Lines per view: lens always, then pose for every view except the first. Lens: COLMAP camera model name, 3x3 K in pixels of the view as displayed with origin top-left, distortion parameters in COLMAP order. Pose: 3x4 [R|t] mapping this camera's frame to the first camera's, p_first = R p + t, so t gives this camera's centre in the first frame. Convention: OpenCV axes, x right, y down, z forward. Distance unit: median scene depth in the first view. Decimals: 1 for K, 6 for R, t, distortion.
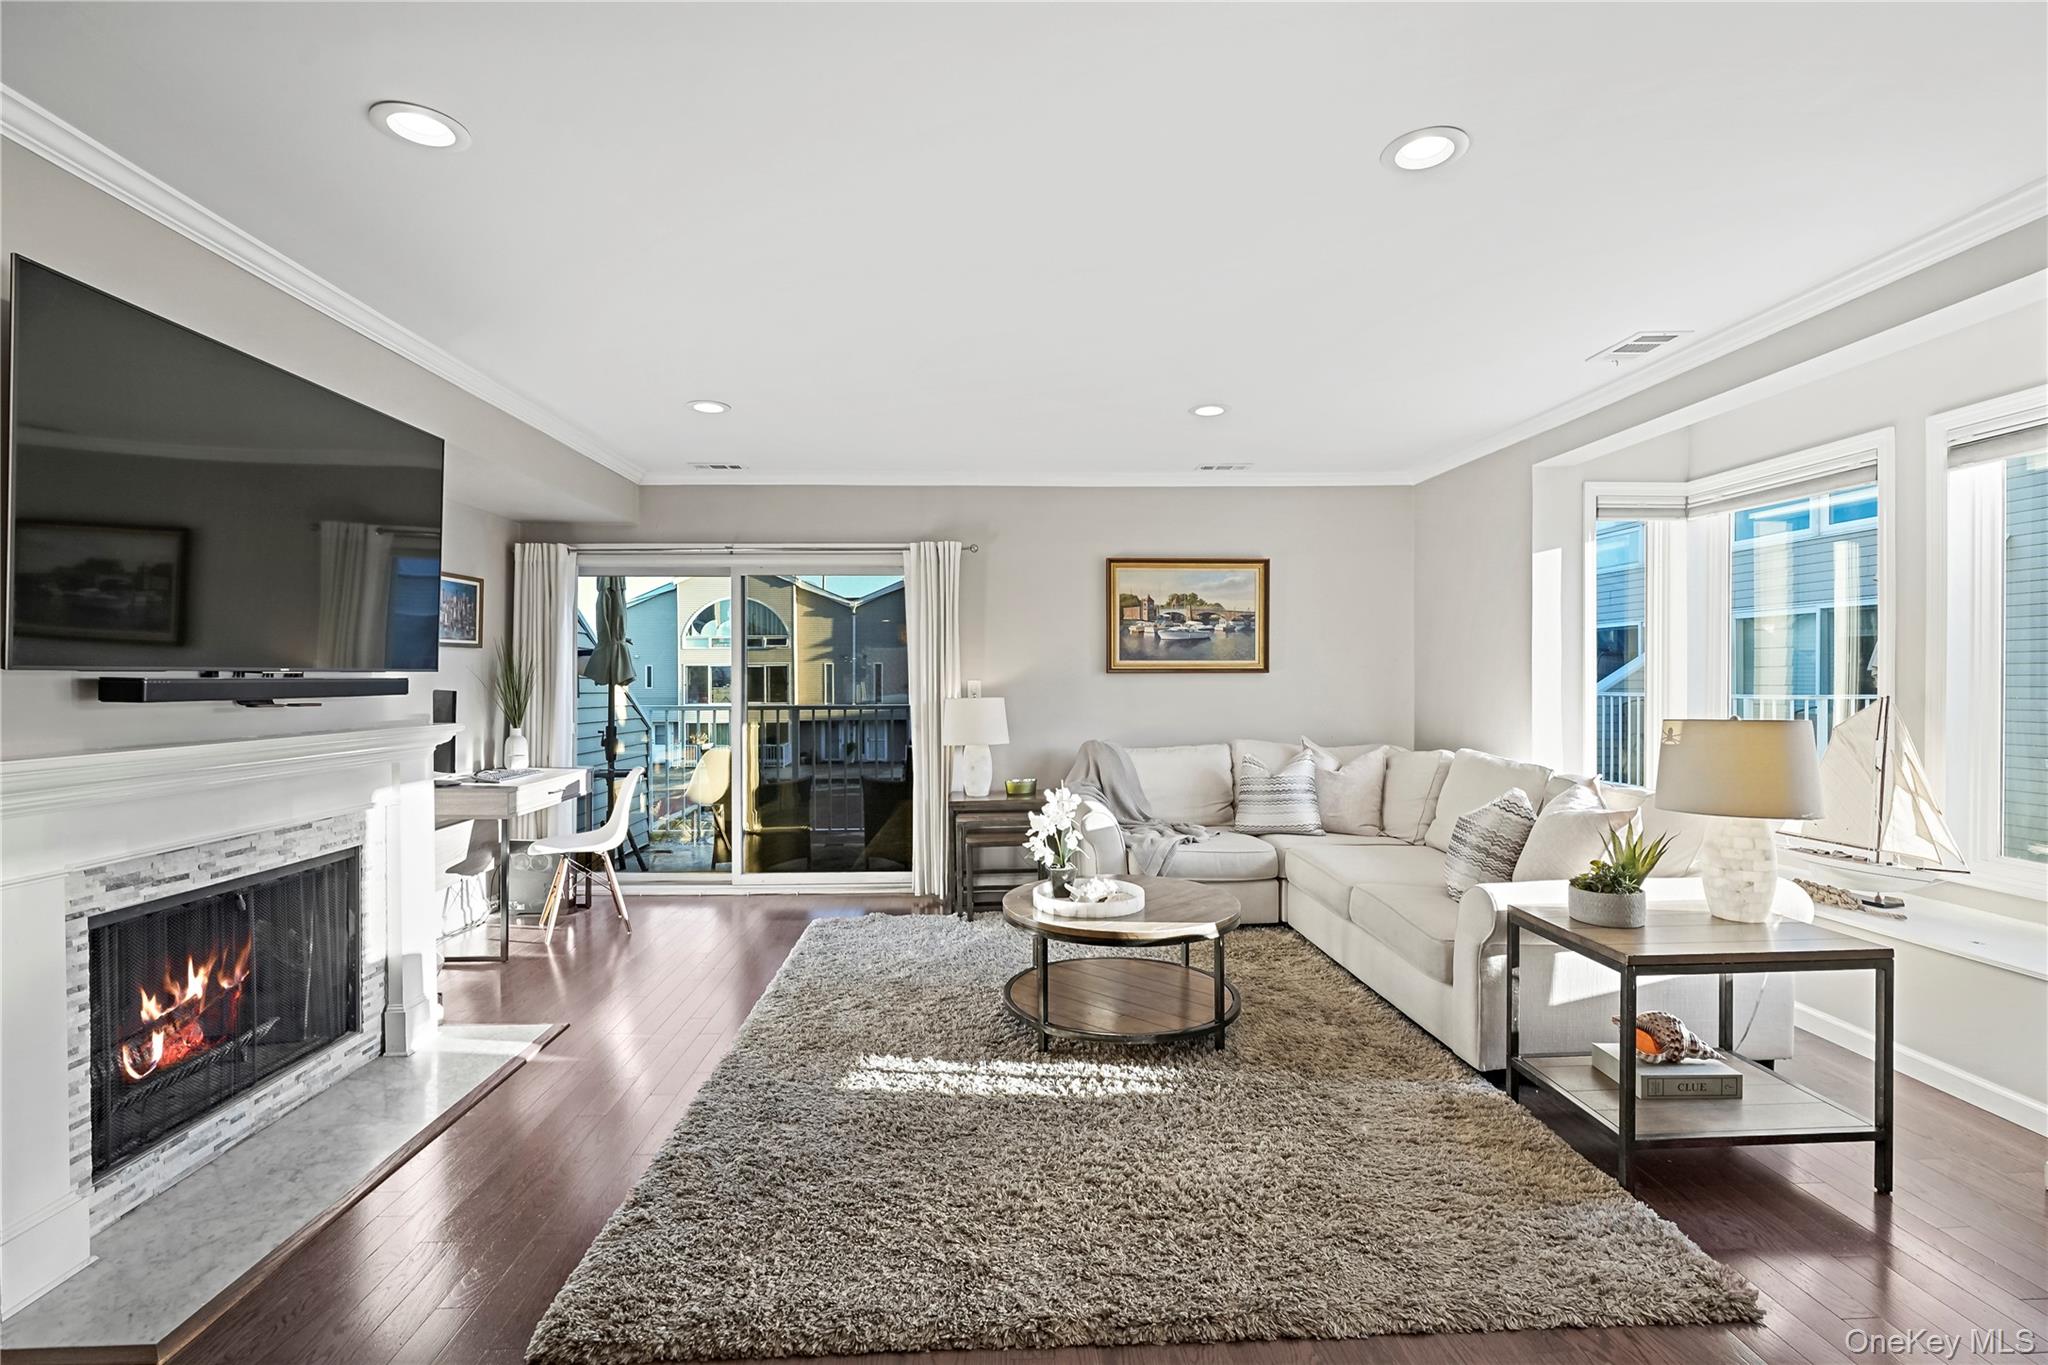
lens RADIAL K [[919.9, 0, 1024.7], [0, 919.9, 684.0], [0, 0, 1]] dist [-0.008198, 0.000368]
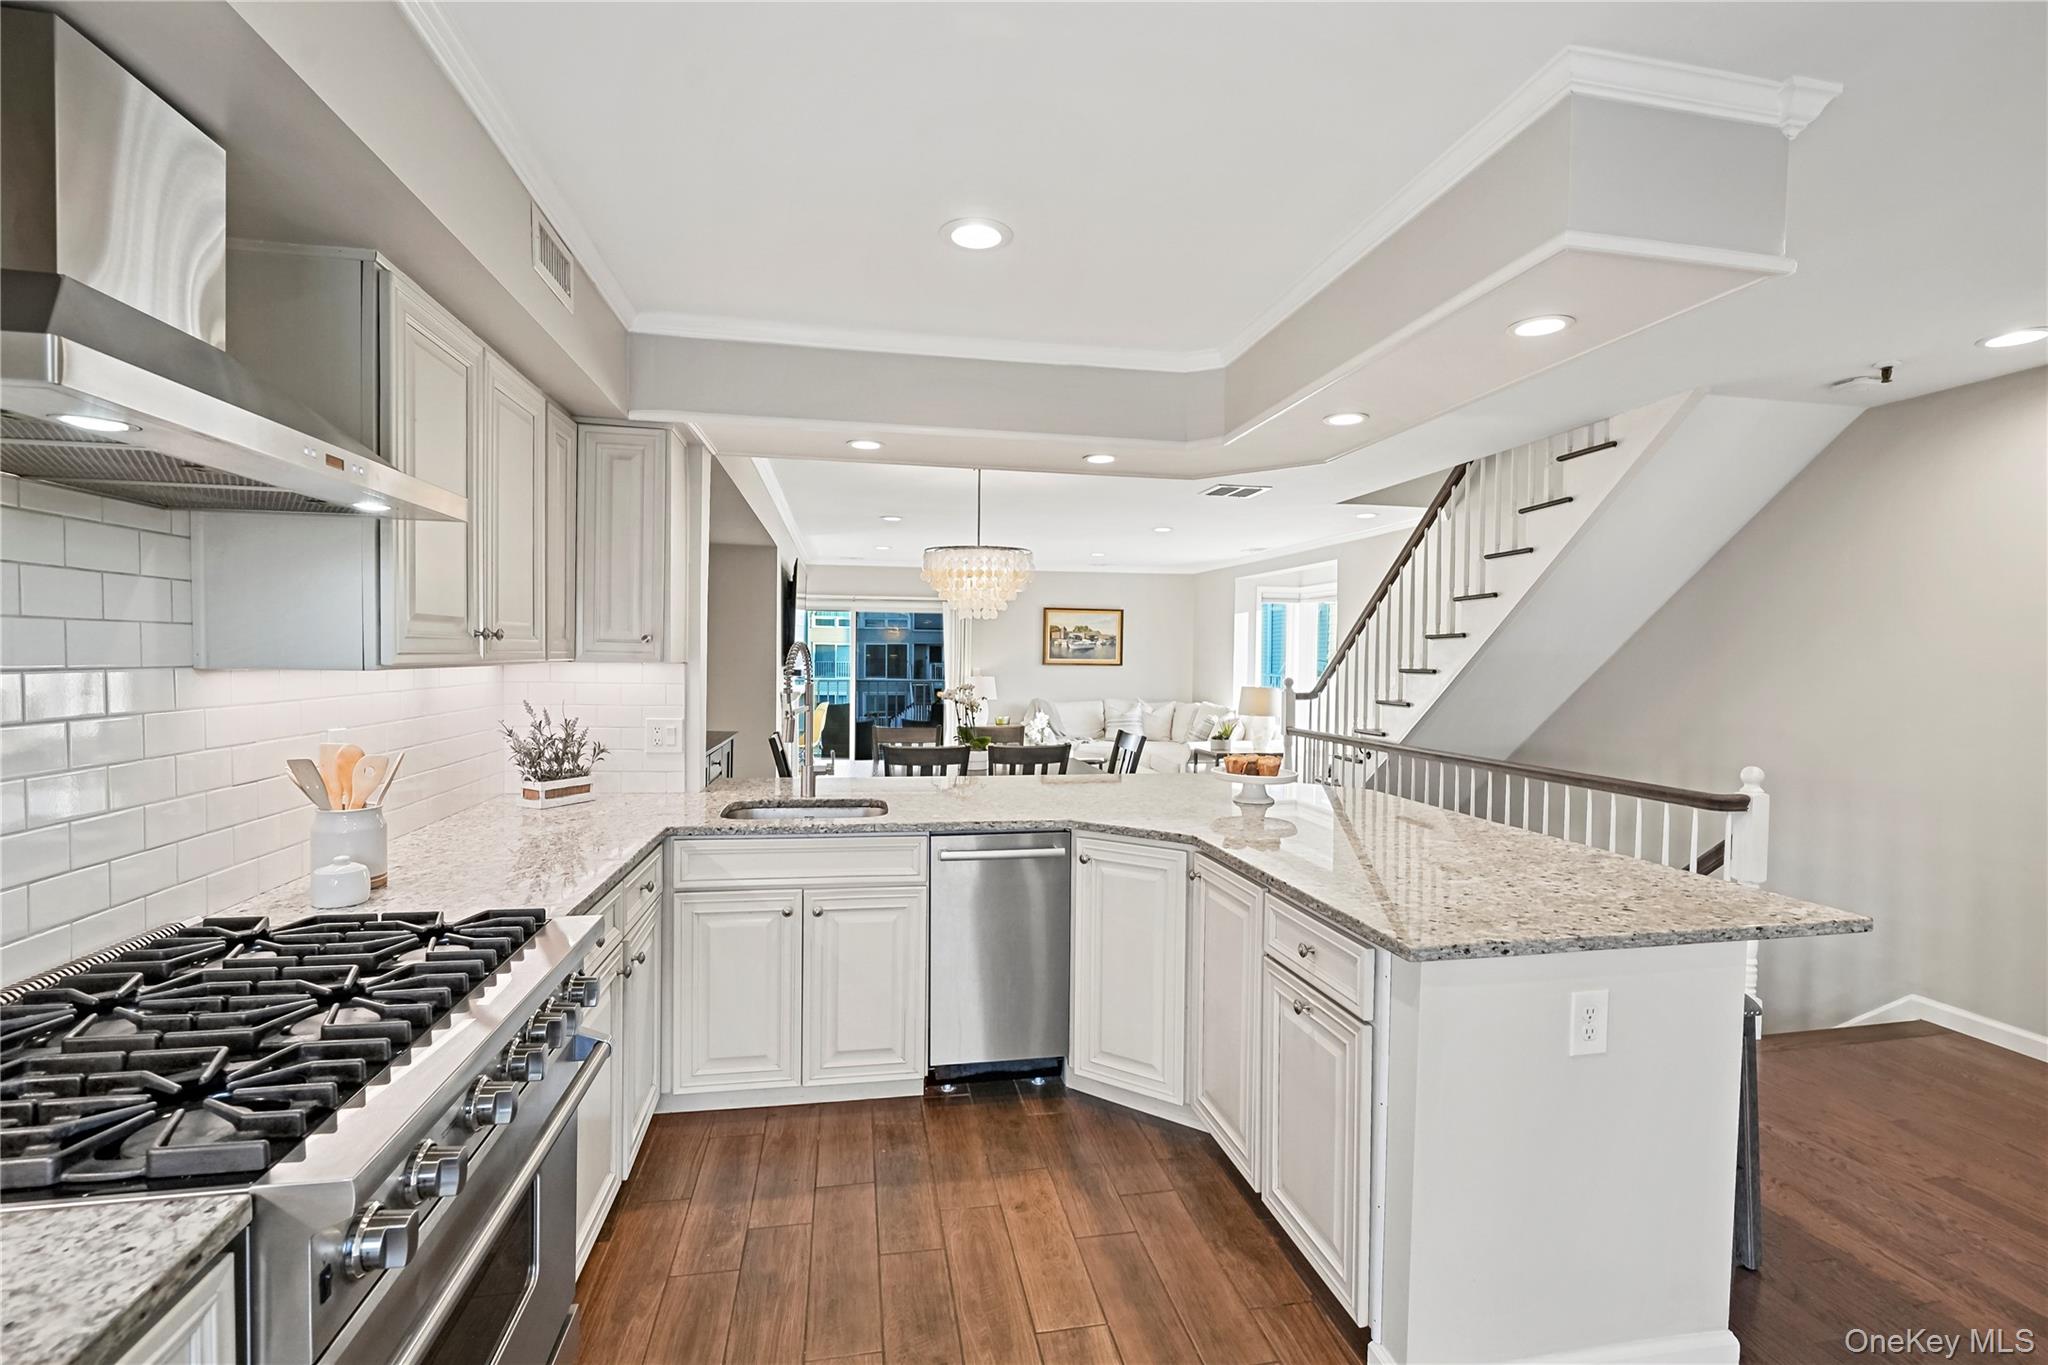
lens RADIAL K [[917.7, 0, 1024.0], [0, 917.7, 682.5], [0, 0, 1]] dist [-0.008883, -0.000021]
pose [[0.989626, 0.010982, 0.143245, -0.240526], [-0.014269, 0.999658, 0.021933, -0.017330], [-0.142955, -0.023750, 0.989444, -0.980787]]
